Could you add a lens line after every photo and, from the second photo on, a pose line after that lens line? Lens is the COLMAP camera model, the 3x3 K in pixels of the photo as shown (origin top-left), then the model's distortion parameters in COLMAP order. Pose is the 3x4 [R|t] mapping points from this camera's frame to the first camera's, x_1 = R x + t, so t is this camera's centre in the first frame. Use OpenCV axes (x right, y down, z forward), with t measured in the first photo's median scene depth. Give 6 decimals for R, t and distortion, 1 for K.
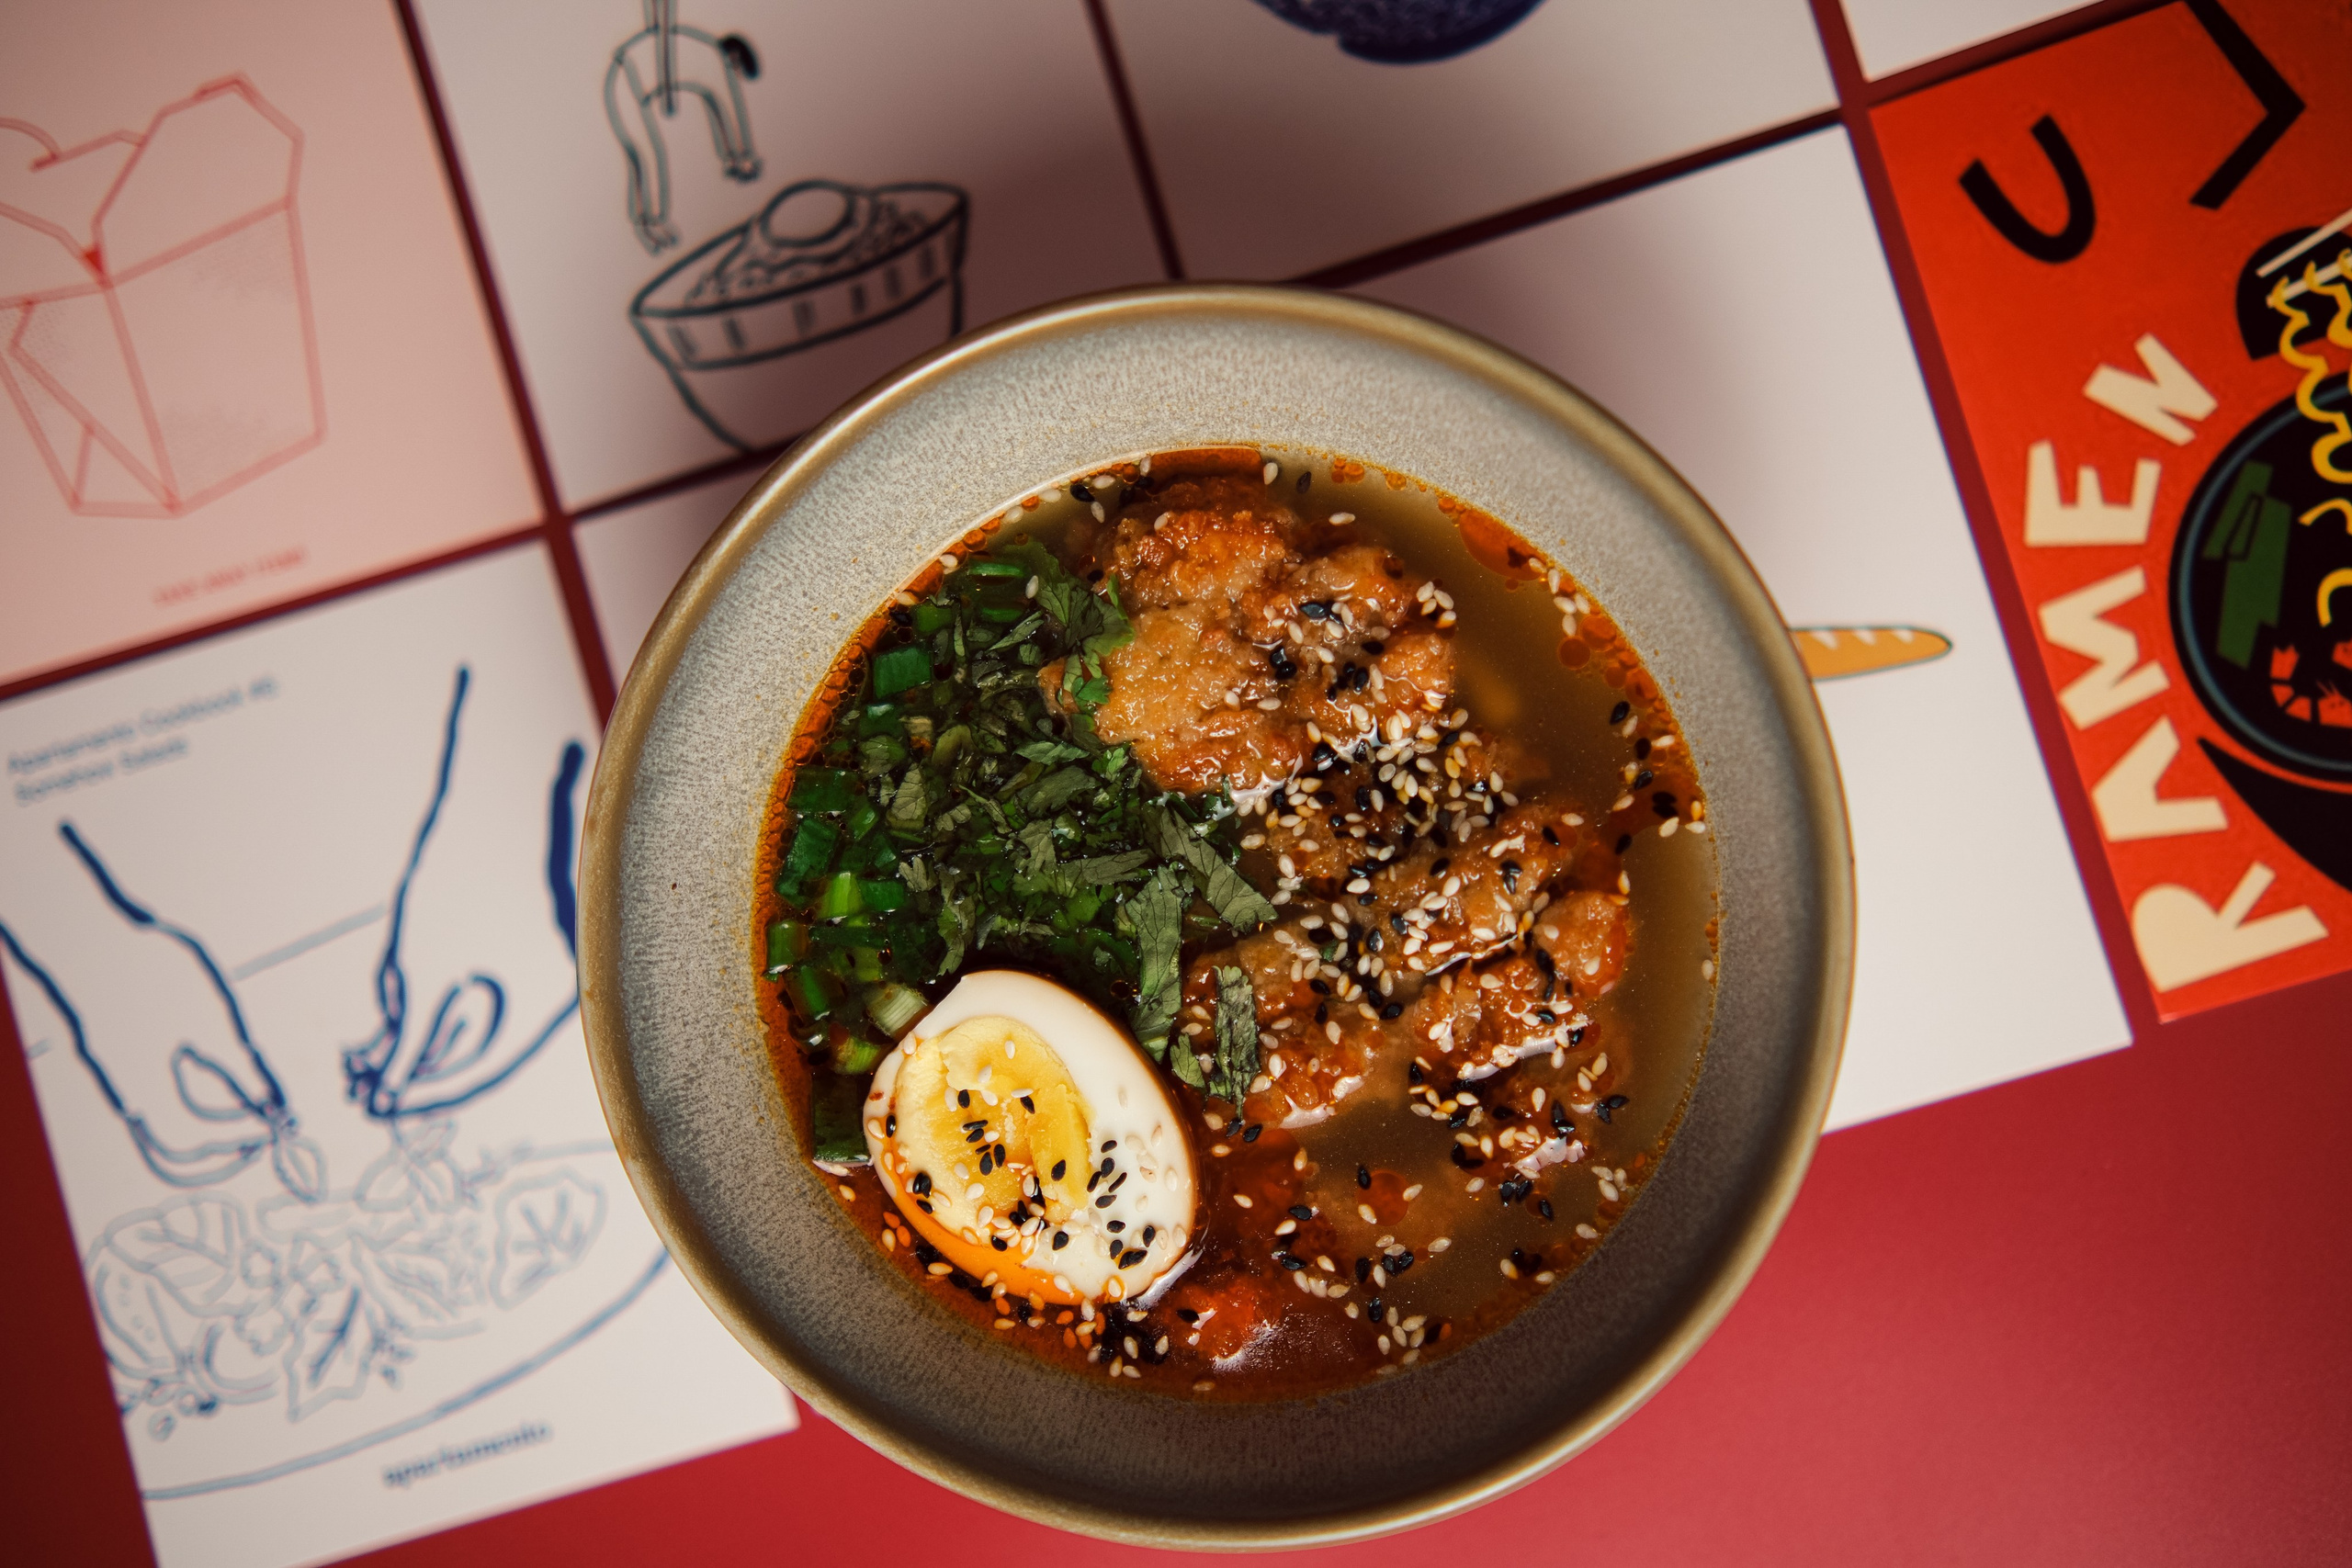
lens RADIAL K [[3366.2, 0, 1182.3], [0, 3366.2, 772.2], [0, 0, 1]] dist [-0.158537, 0.000000]
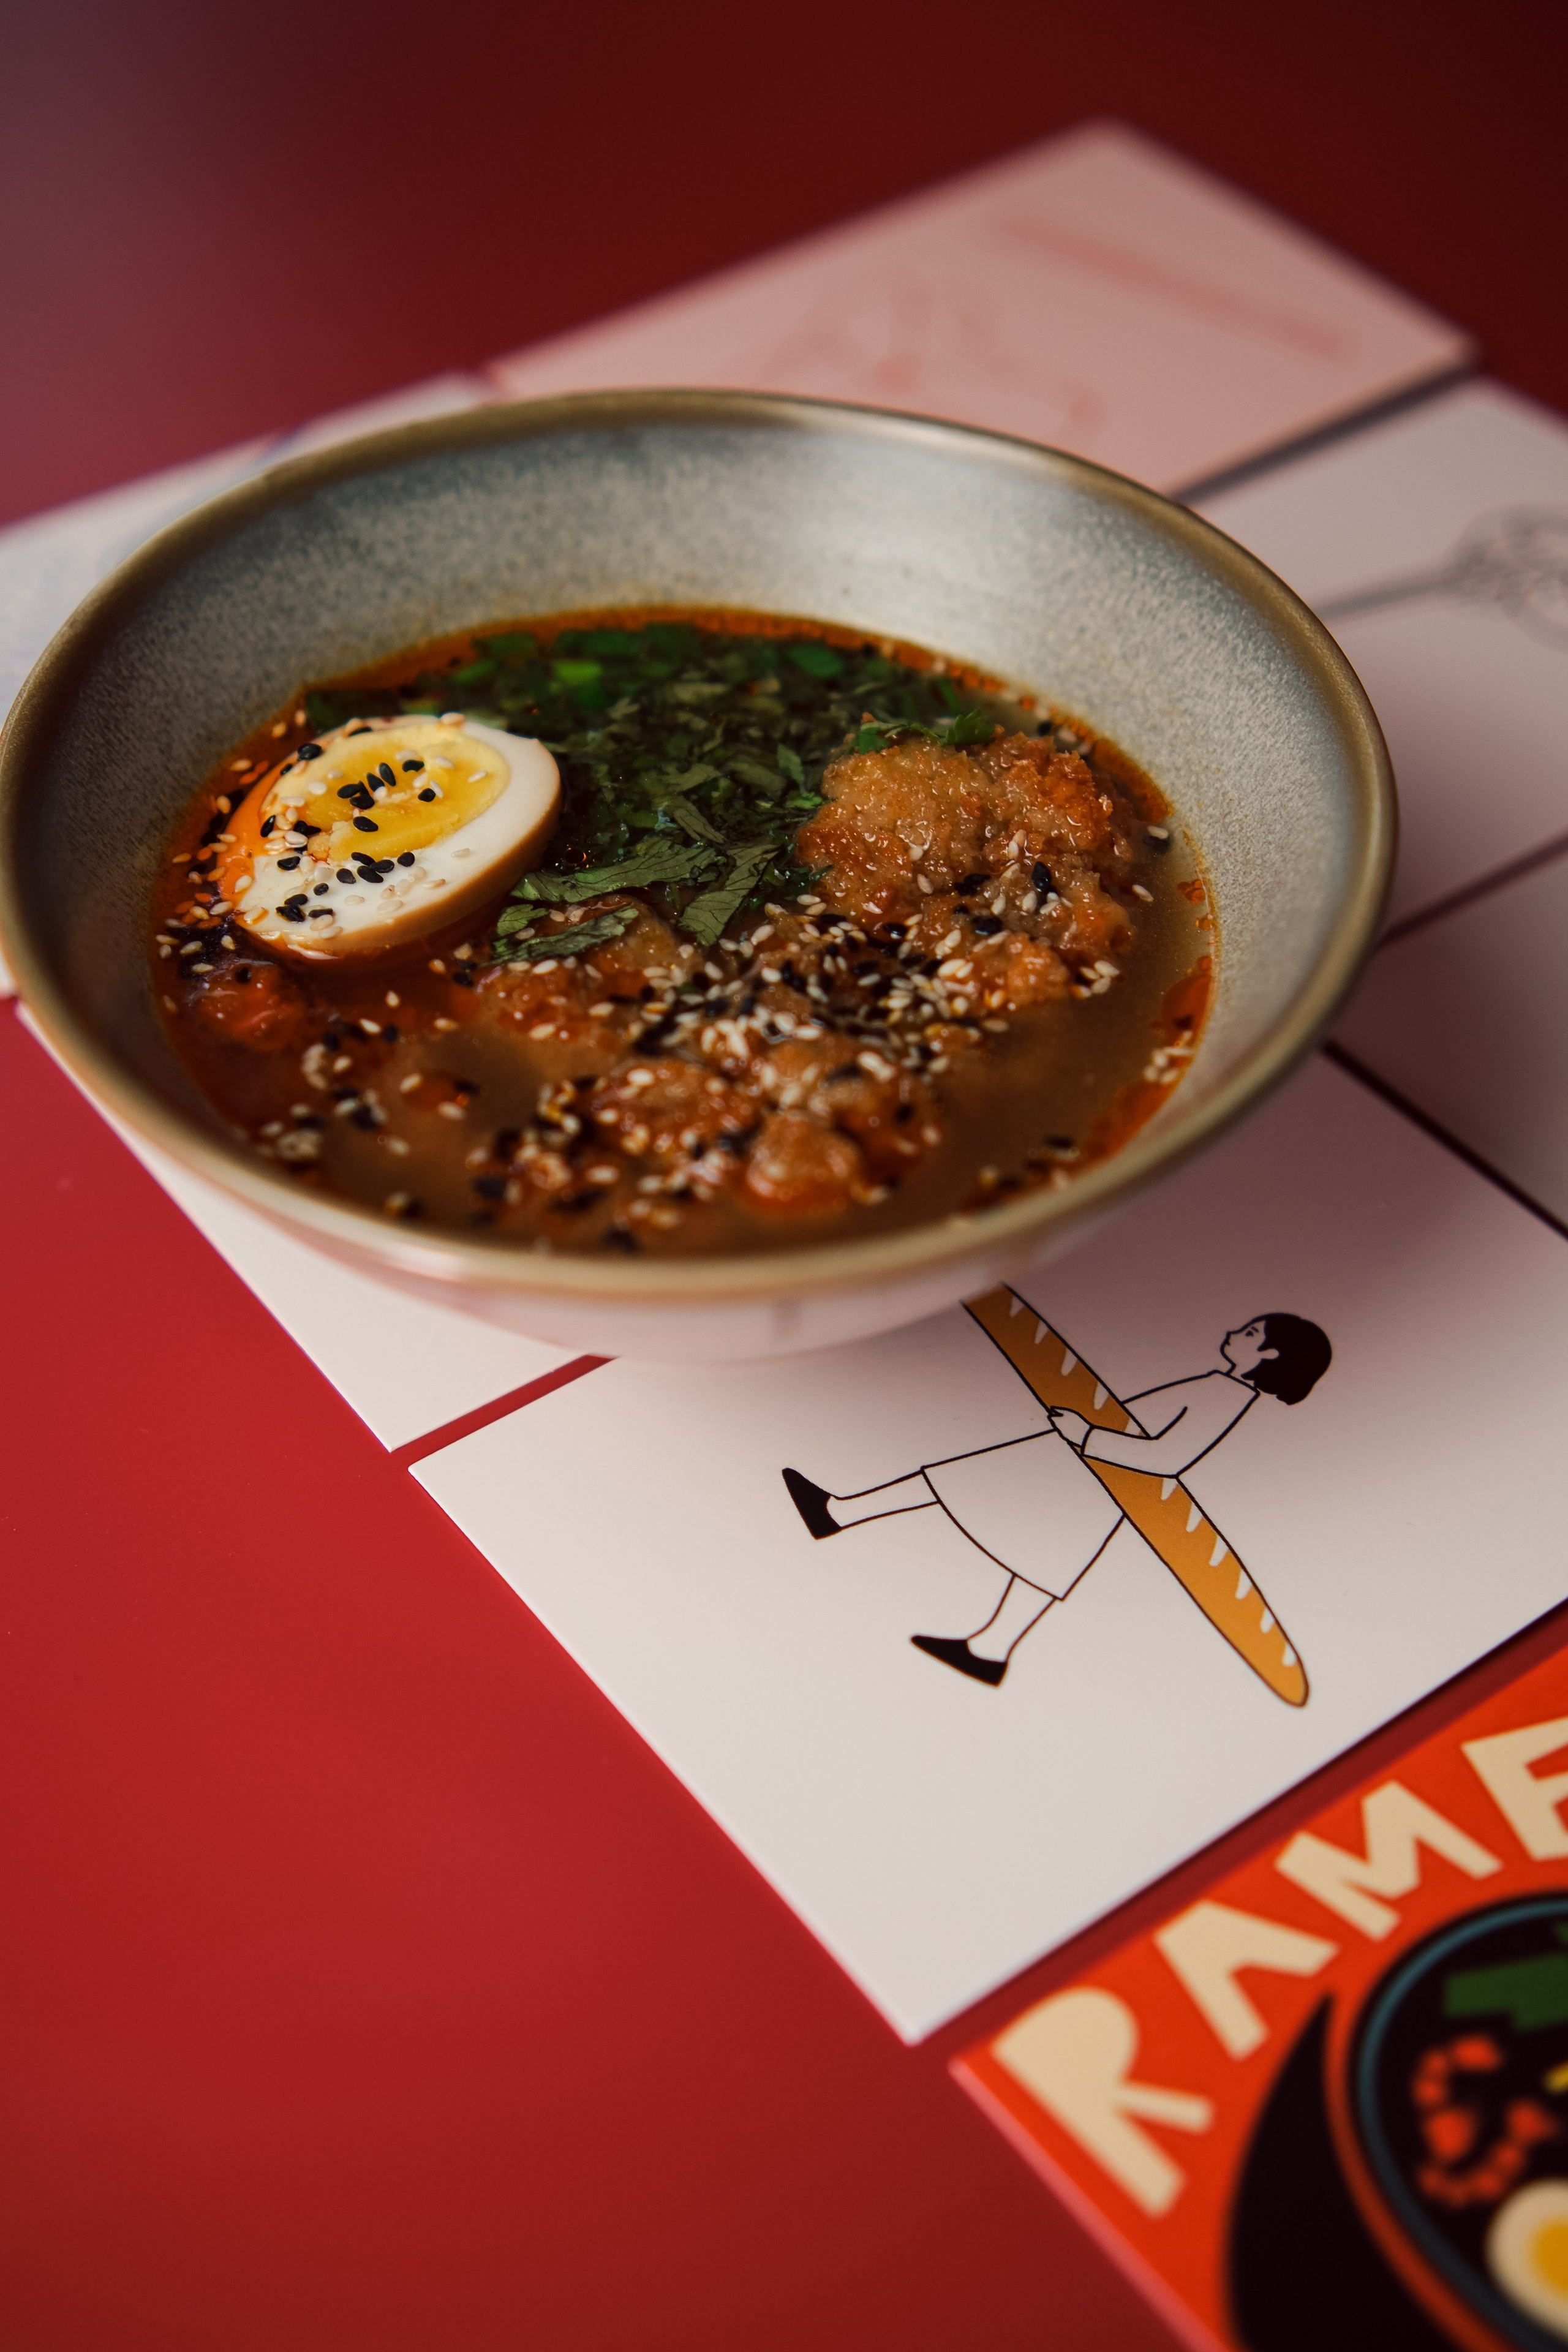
lens RADIAL K [[3366.5, 0, 770.8], [0, 3366.5, 1175.0], [0, 0, 1]] dist [-0.158537, 0.000000]
pose [[0.335863, 0.751690, -0.567590, 0.582471], [-0.941671, 0.254365, -0.220351, 0.237447], [-0.021260, 0.608491, 0.793276, 0.330948]]
